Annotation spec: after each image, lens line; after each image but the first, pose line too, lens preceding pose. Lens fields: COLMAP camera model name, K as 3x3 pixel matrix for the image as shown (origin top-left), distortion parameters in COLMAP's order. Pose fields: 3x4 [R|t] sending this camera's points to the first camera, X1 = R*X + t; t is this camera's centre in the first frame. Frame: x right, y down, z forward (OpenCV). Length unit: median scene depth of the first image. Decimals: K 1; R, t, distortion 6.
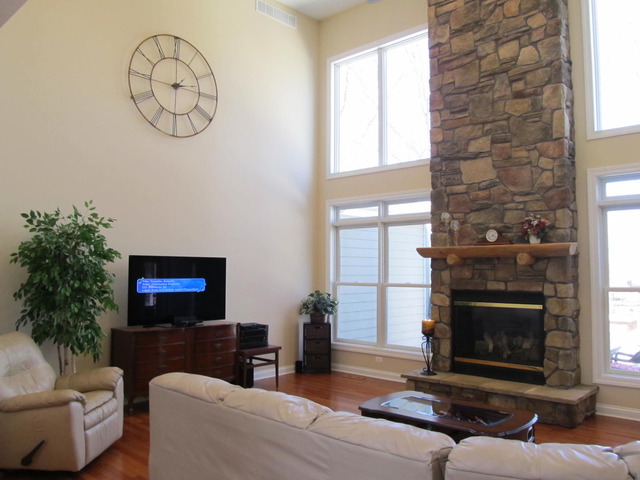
lens RADIAL K [[530.7, 0, 320.9], [0, 530.7, 239.5], [0, 0, 1]] dist [-0.063218, 0.013770]
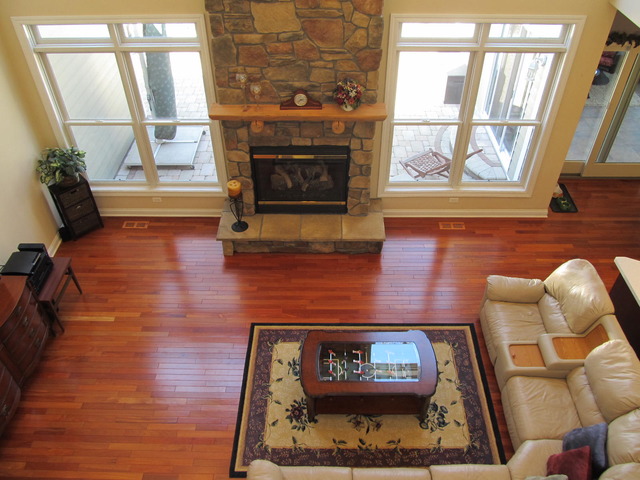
lens RADIAL K [[530.7, 0, 319.1], [0, 530.7, 240.5], [0, 0, 1]] dist [-0.063218, 0.013770]
pose [[0.733742, -0.460249, 0.499793, -0.217193], [-0.035804, 0.708394, 0.704909, -0.475021], [-0.678484, -0.535116, 0.503299, 0.389675]]
